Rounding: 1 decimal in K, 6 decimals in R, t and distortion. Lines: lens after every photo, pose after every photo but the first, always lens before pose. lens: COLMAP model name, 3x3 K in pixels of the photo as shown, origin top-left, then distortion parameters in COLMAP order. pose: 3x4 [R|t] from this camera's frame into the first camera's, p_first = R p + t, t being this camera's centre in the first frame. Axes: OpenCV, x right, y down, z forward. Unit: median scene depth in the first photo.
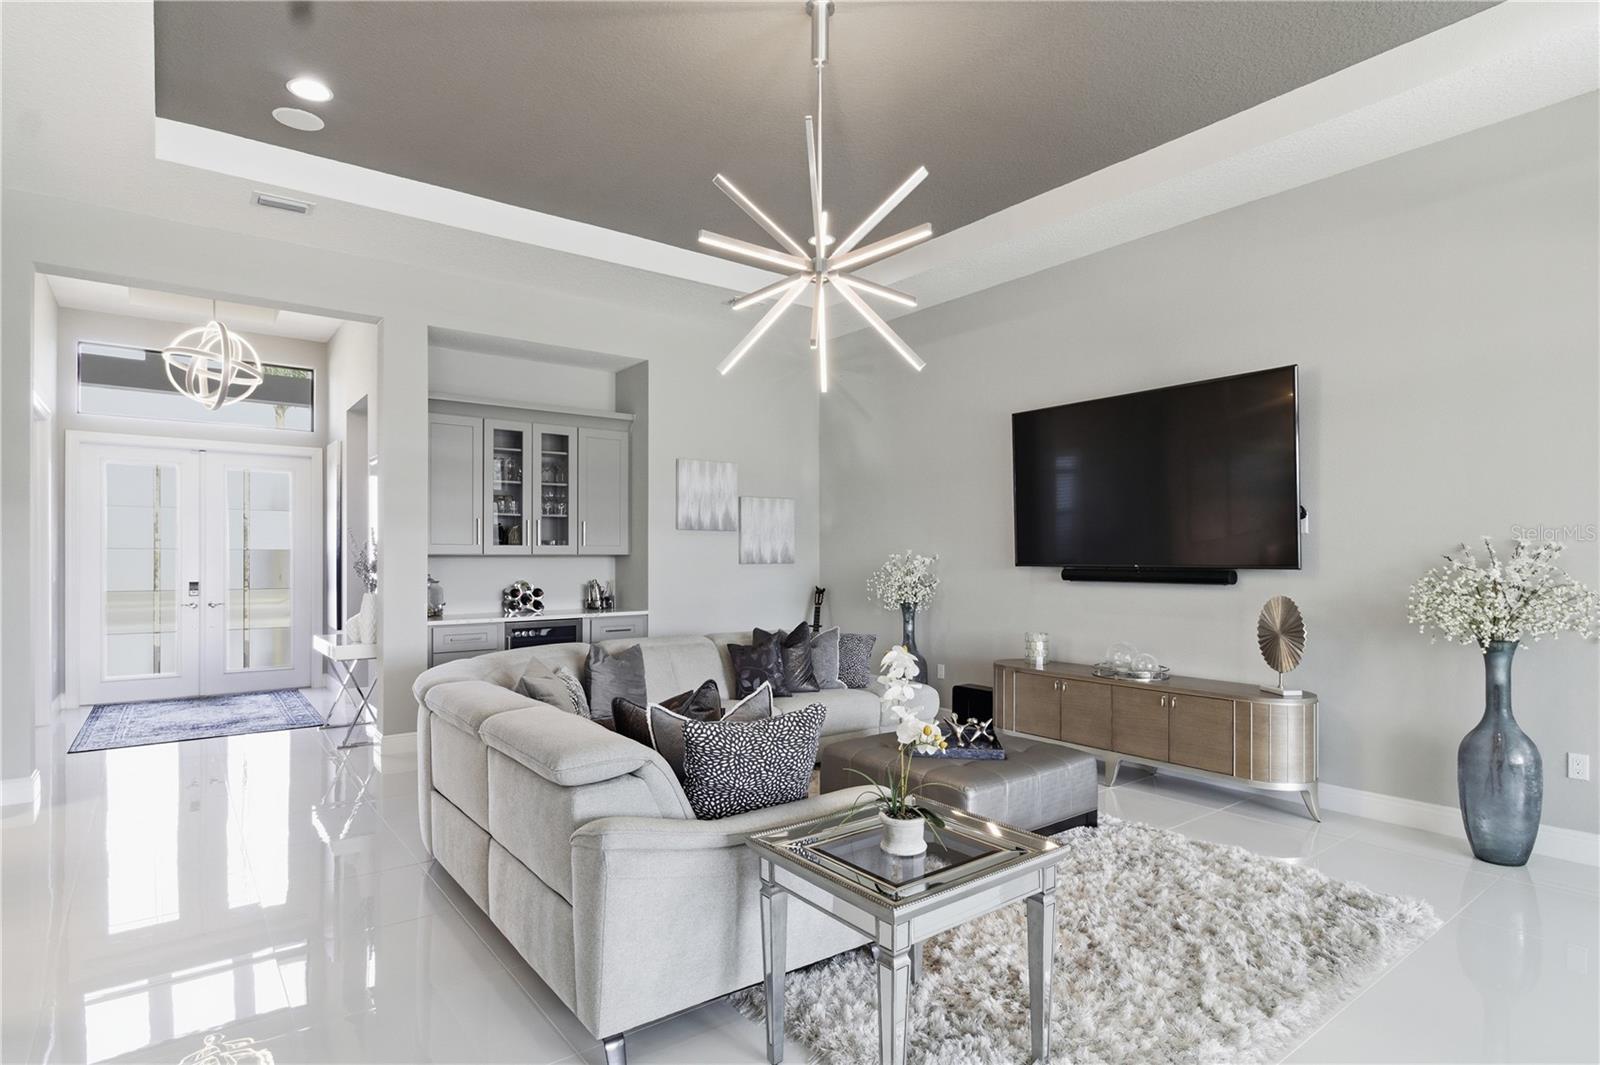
lens RADIAL K [[822.0, 0, 803.1], [0, 822.0, 546.8], [0, 0, 1]] dist [0.005535, 0.000301]
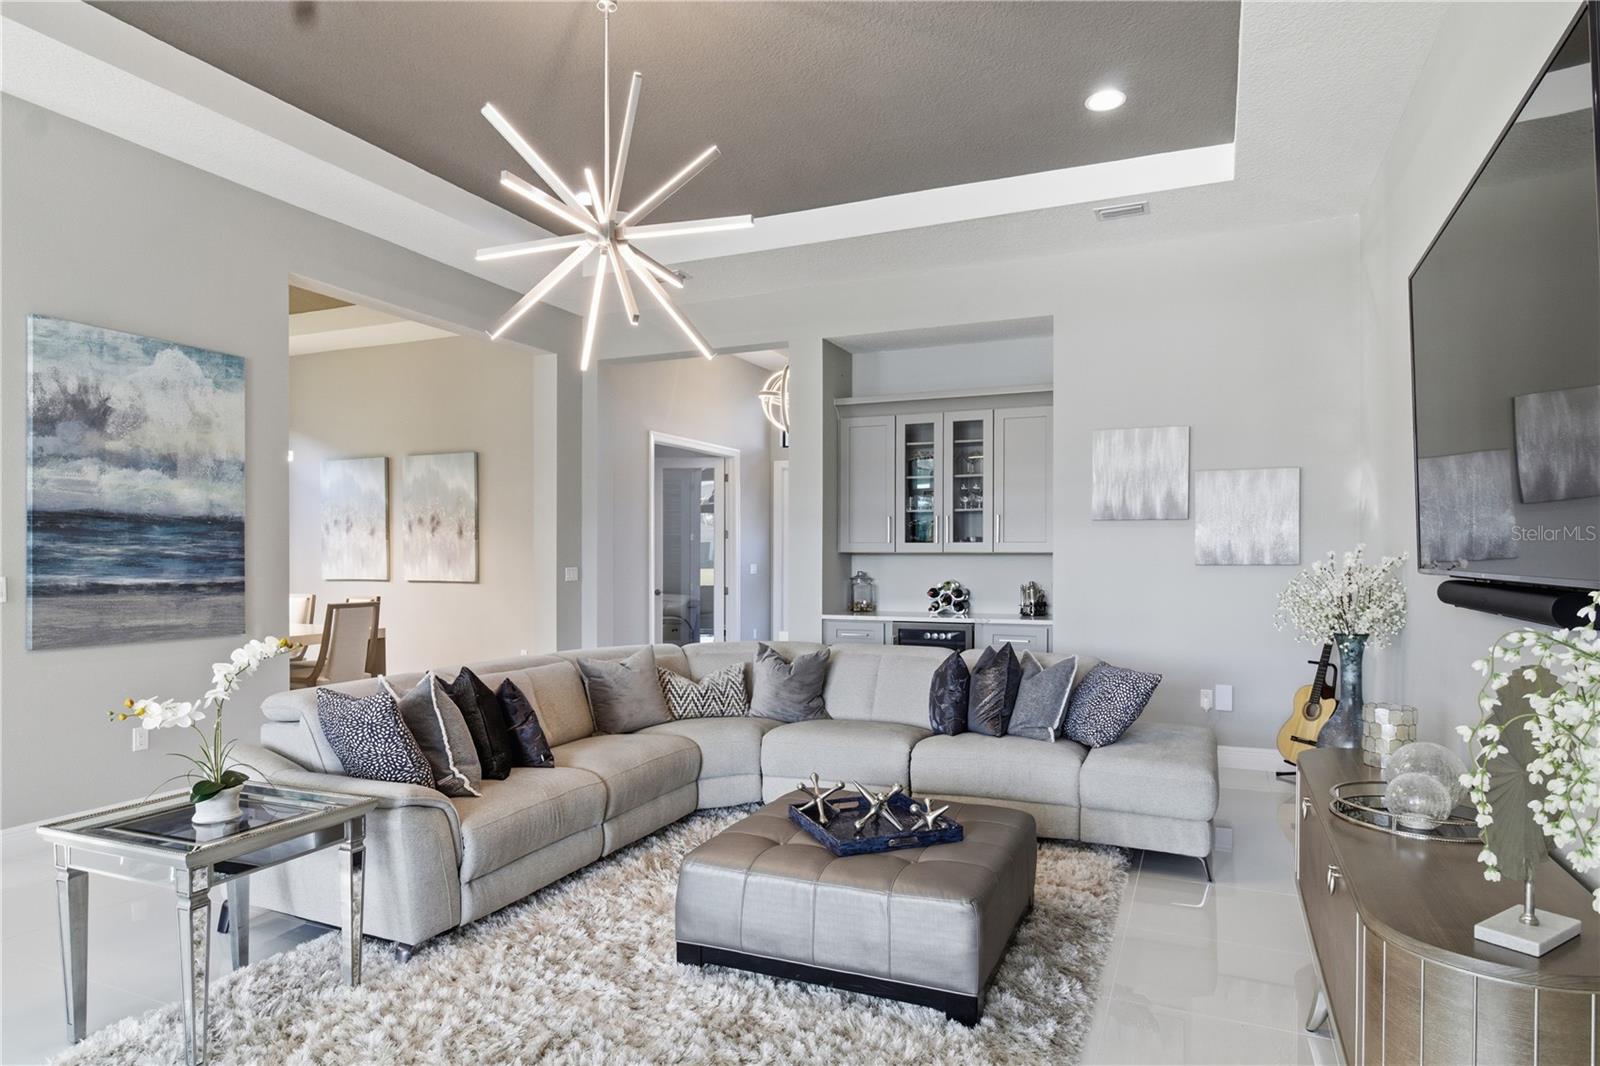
lens RADIAL K [[916.9, 0, 802.8], [0, 916.9, 539.6], [0, 0, 1]] dist [-0.008898, -0.000550]
pose [[0.473068, -0.011482, -0.880951, 0.511566], [0.002485, 0.999928, -0.011698, 0.006801], [0.881022, 0.003344, 0.473063, 0.356673]]
